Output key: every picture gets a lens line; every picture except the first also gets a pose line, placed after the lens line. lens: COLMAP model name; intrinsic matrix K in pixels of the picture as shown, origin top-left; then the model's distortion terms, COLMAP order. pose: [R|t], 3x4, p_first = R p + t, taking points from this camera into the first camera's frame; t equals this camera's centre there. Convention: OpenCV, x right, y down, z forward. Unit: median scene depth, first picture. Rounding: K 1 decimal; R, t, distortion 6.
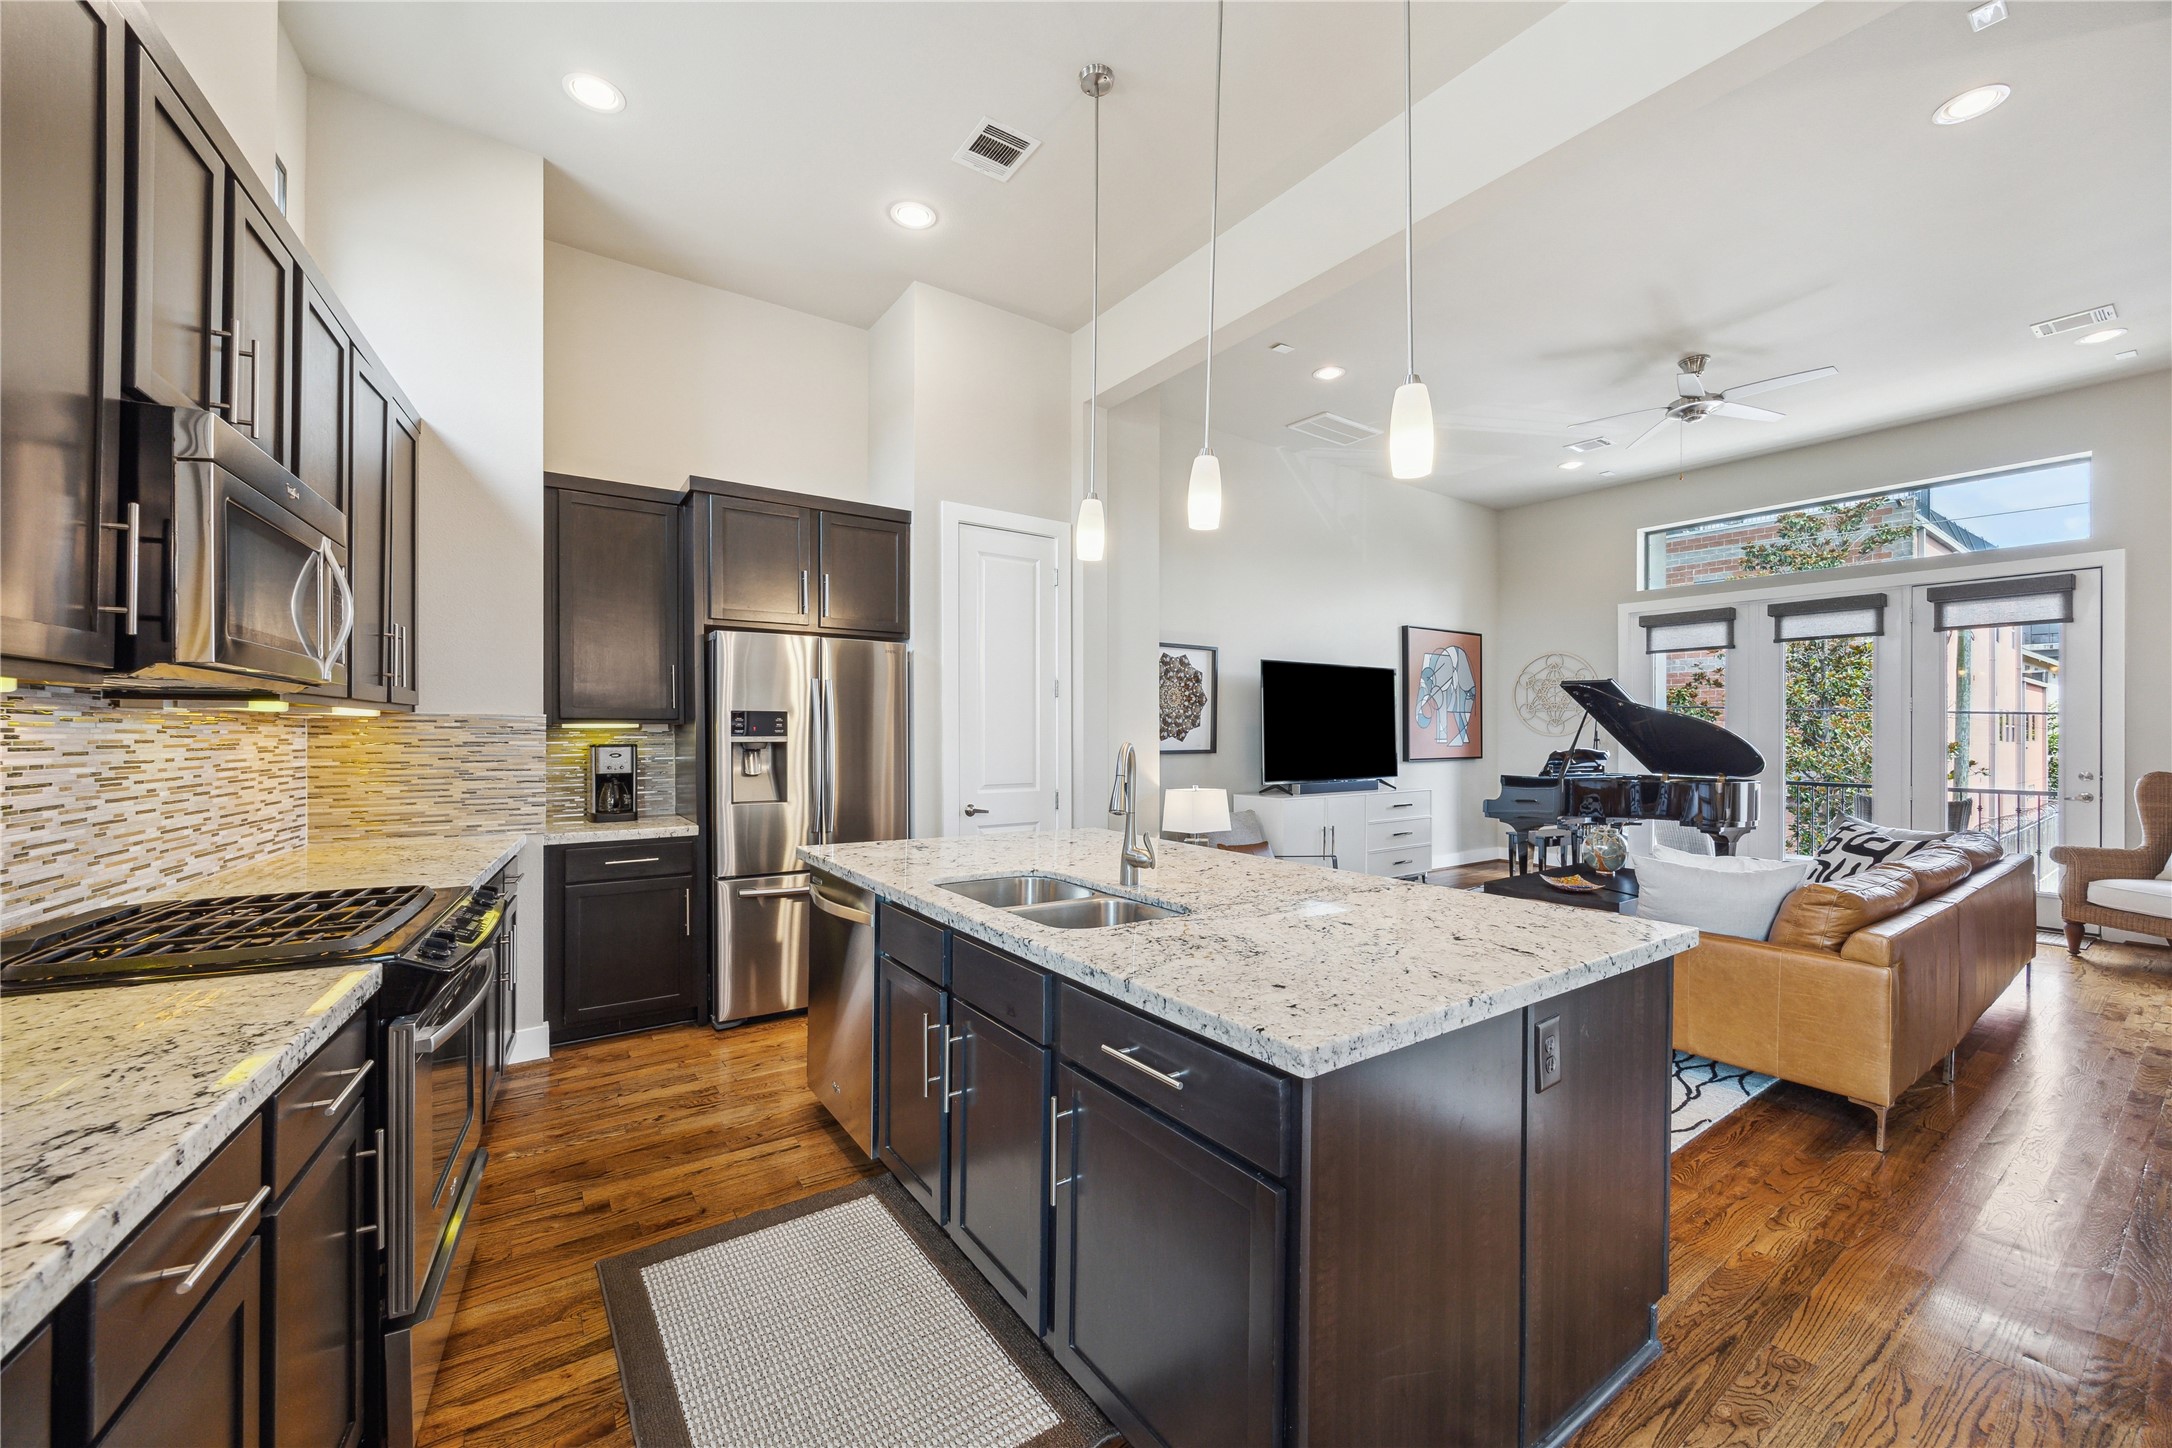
lens RADIAL K [[845.0, 0, 1097.1], [0, 845.0, 731.9], [0, 0, 1]] dist [0.002641, 0.000739]
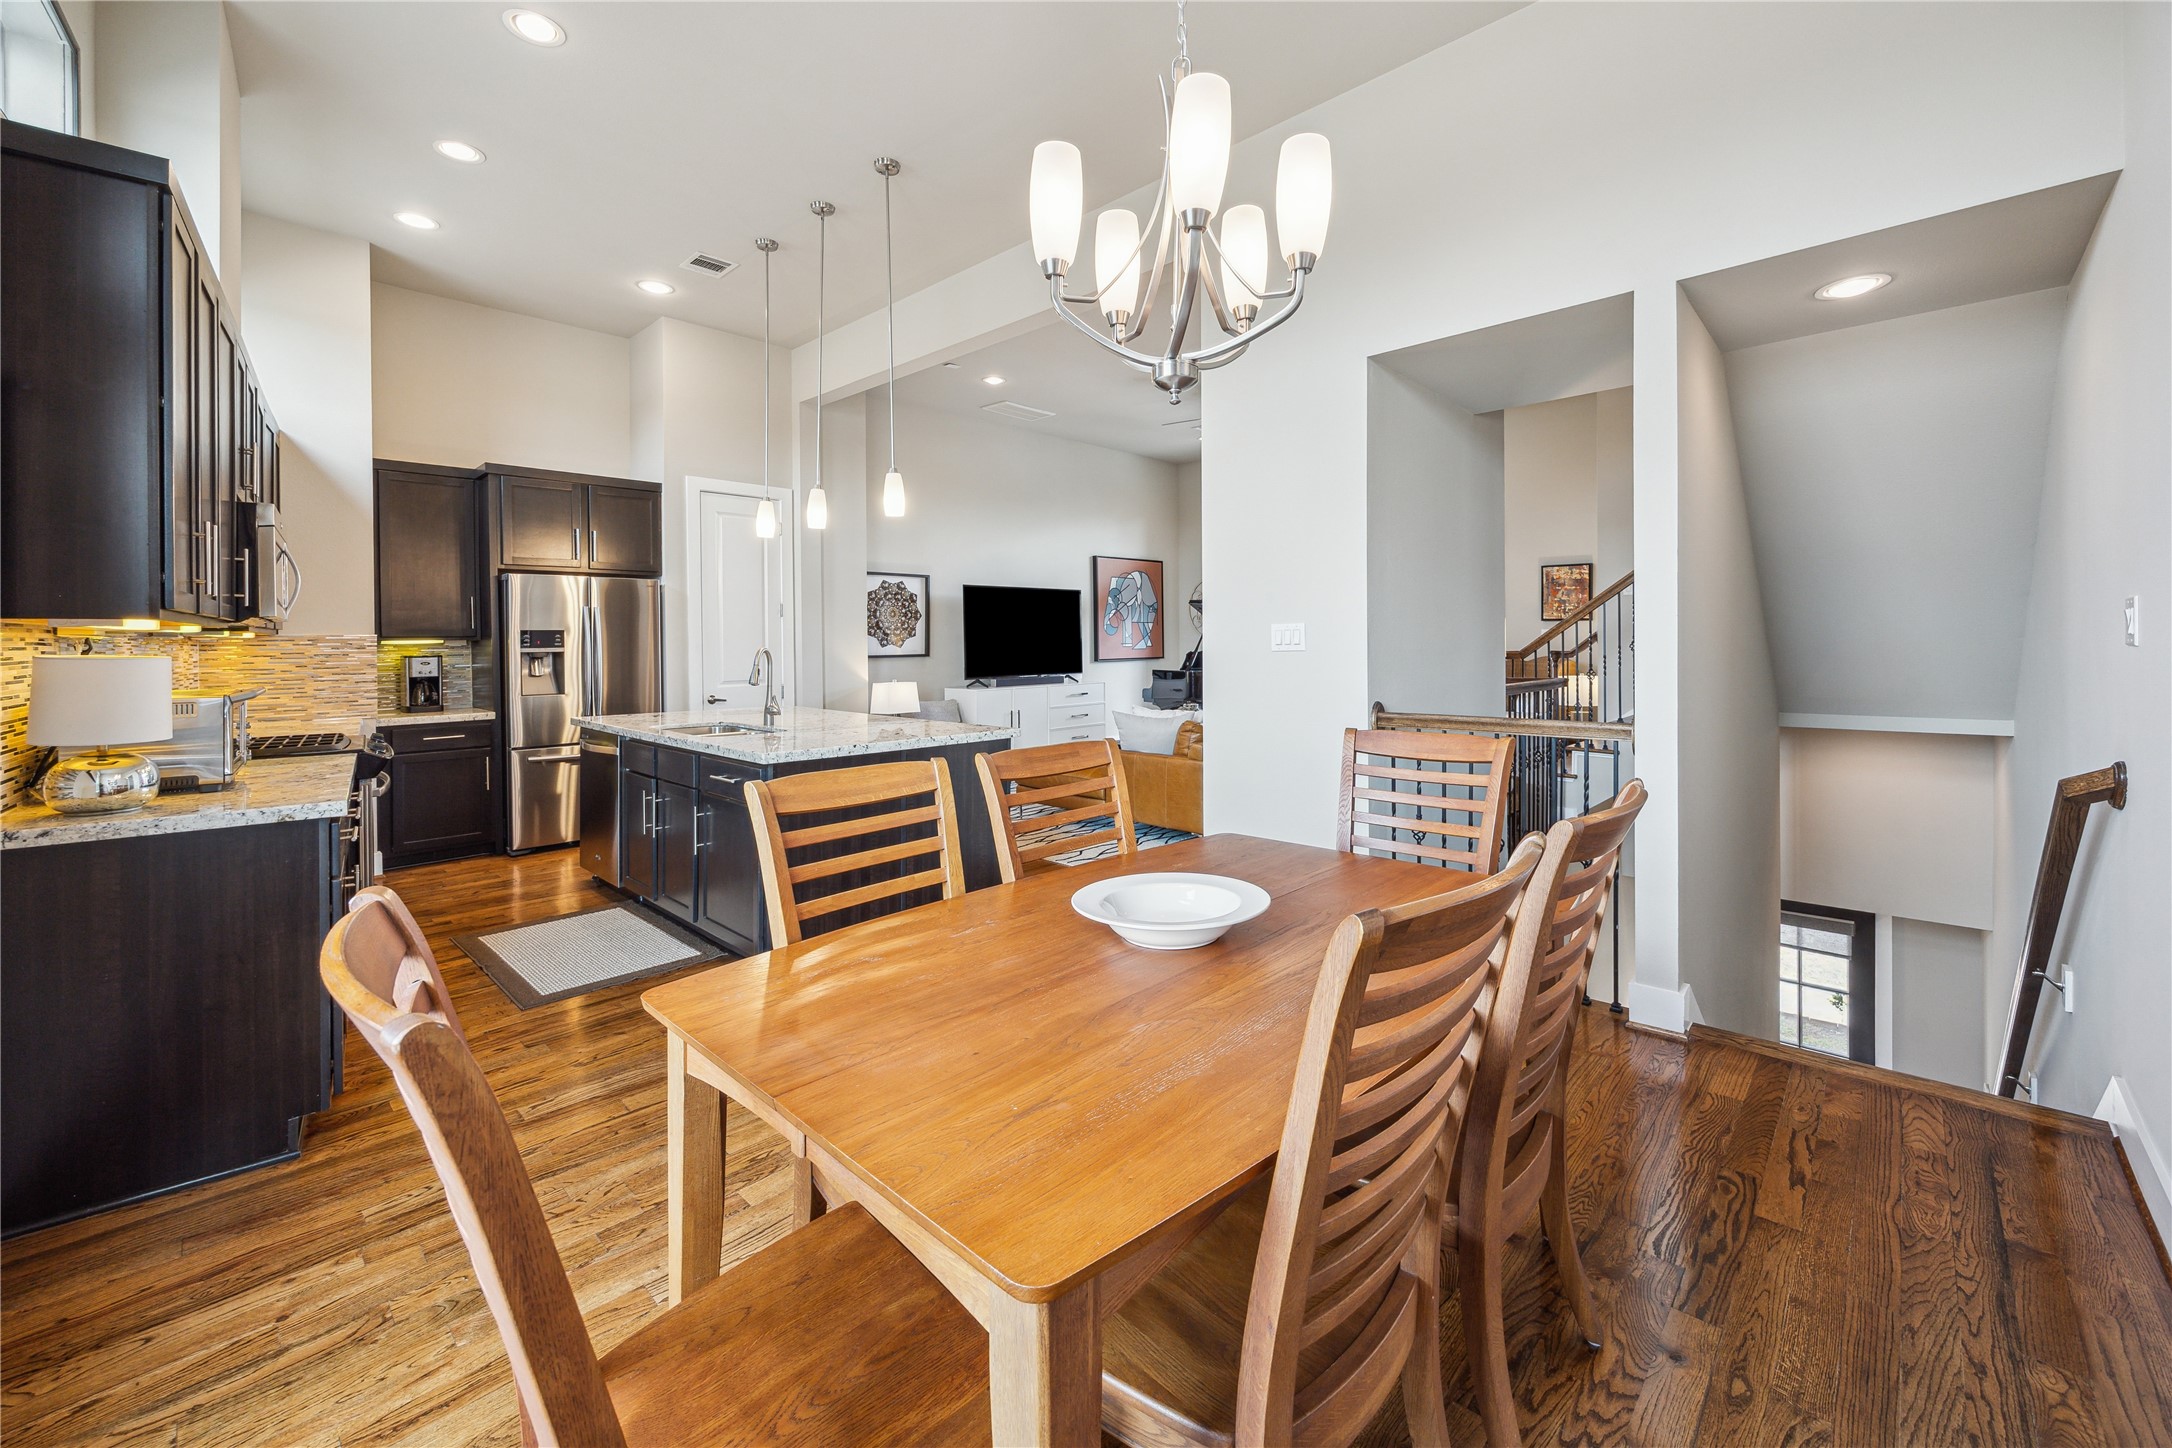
lens RADIAL K [[845.0, 0, 1088.5], [0, 845.0, 633.3], [0, 0, 1]] dist [0.002641, 0.000739]
pose [[0.981126, -0.010655, 0.193076, 0.176275], [0.012020, 0.999910, -0.005899, -0.000028], [-0.192996, 0.008109, 0.981166, -0.444573]]
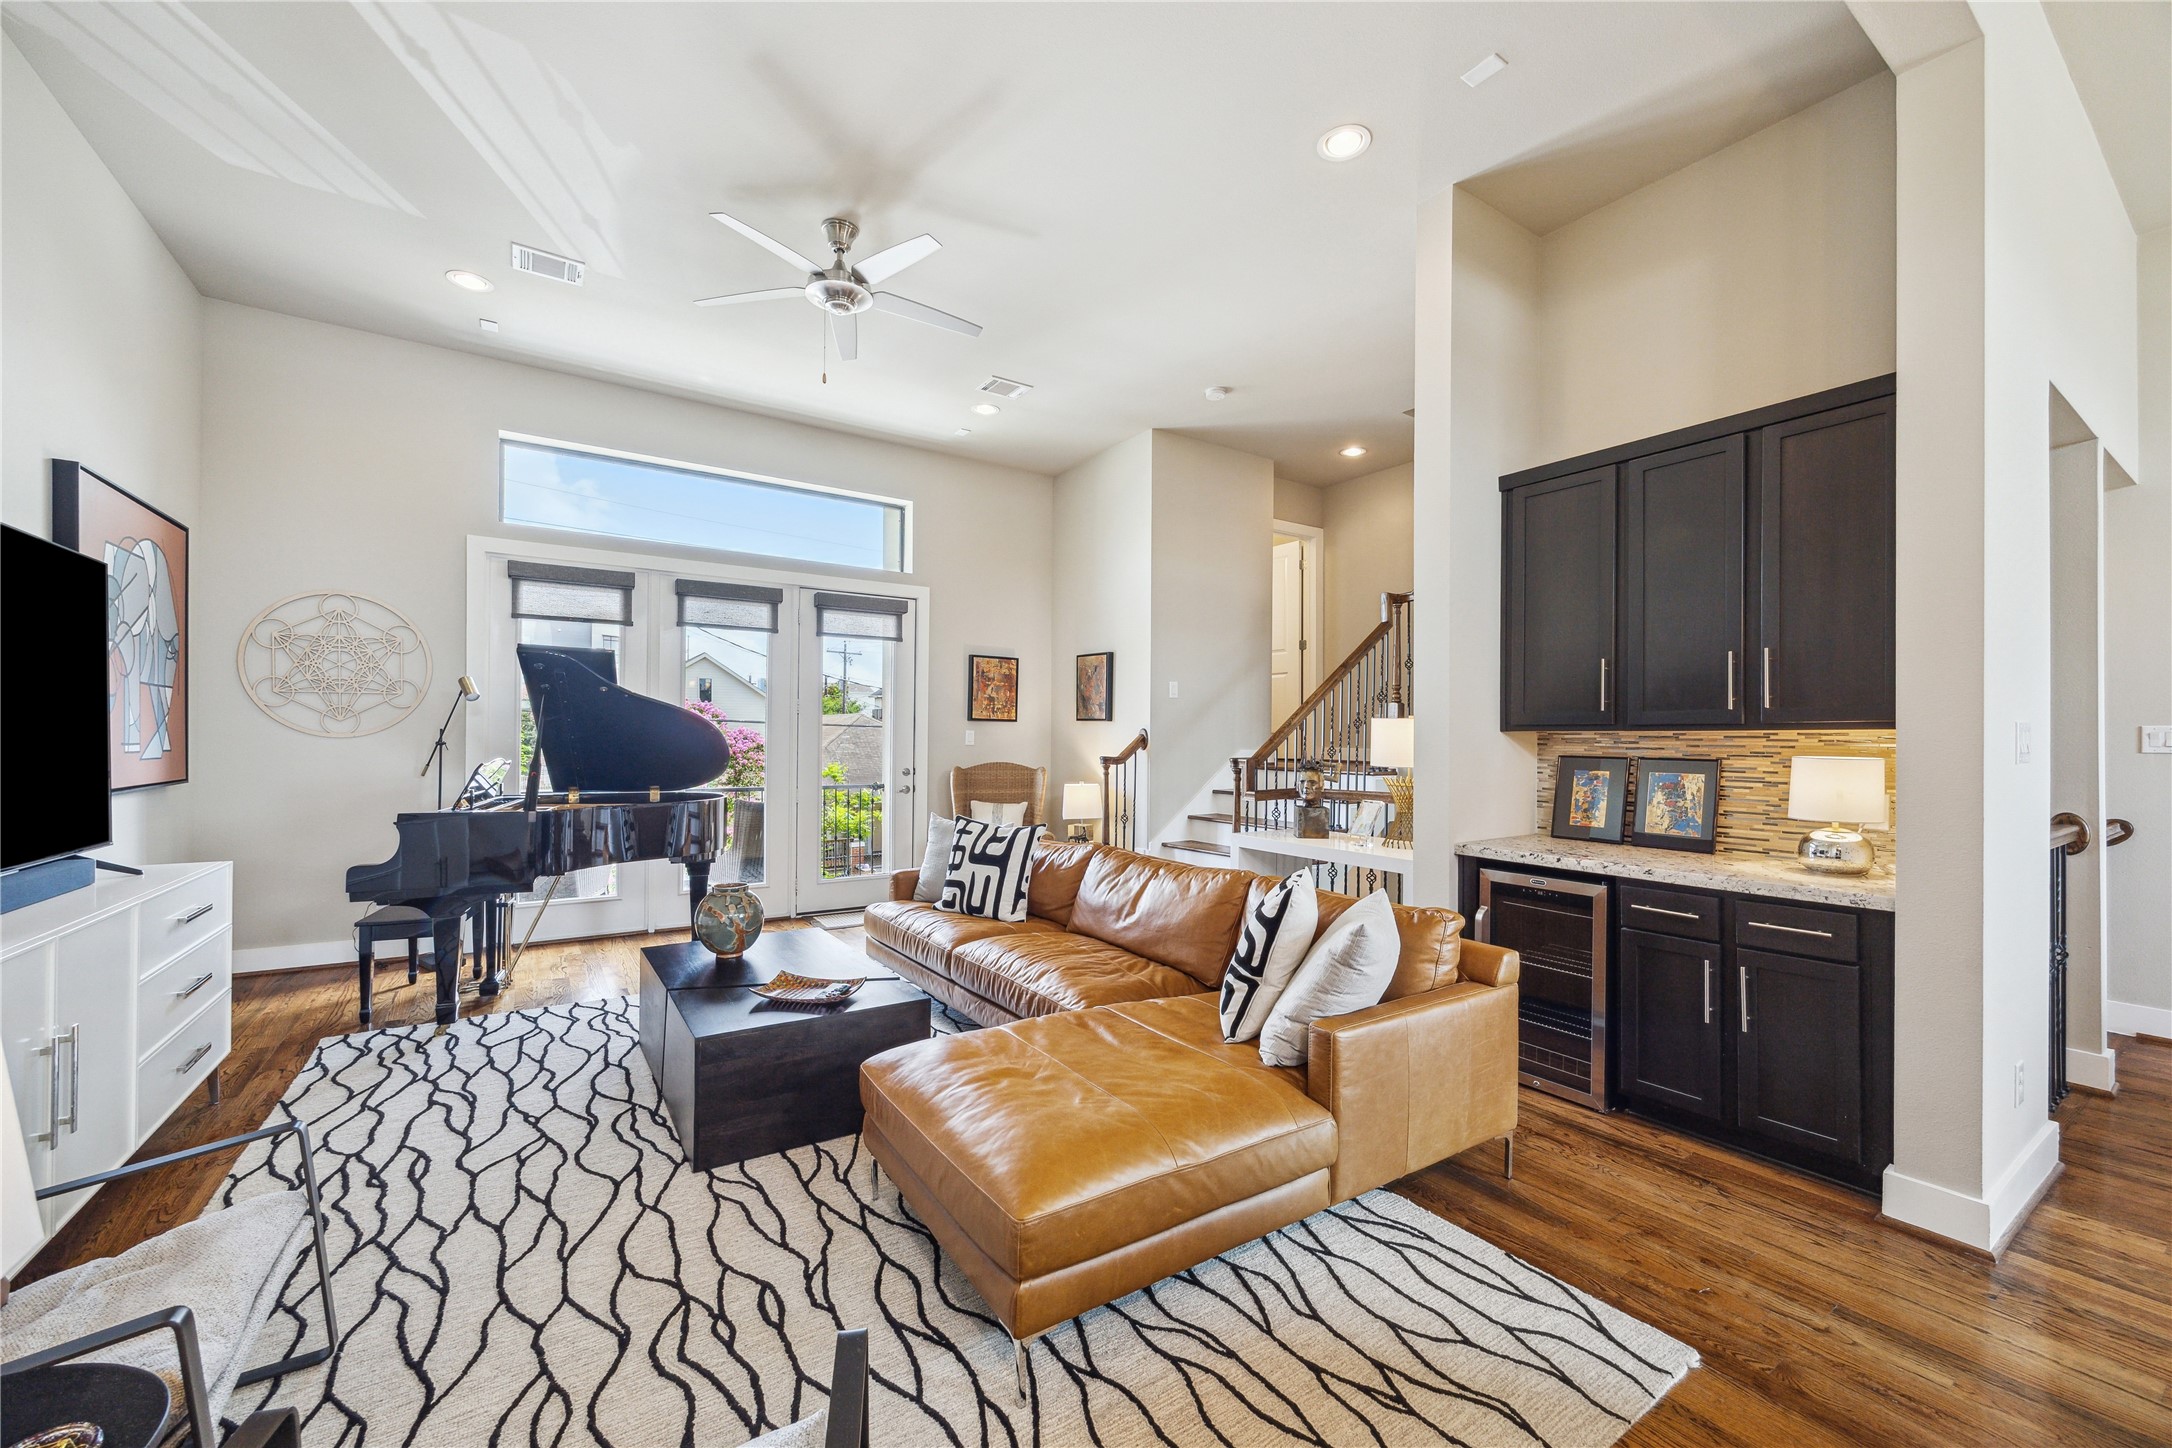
lens RADIAL K [[845.0, 0, 1104.2], [0, 845.0, 750.7], [0, 0, 1]] dist [0.002641, 0.000739]
pose [[0.043729, -0.017513, 0.998890, -0.028061], [-0.009427, 0.999795, 0.017942, -0.001304], [-0.998999, -0.010201, 0.043555, 0.817713]]
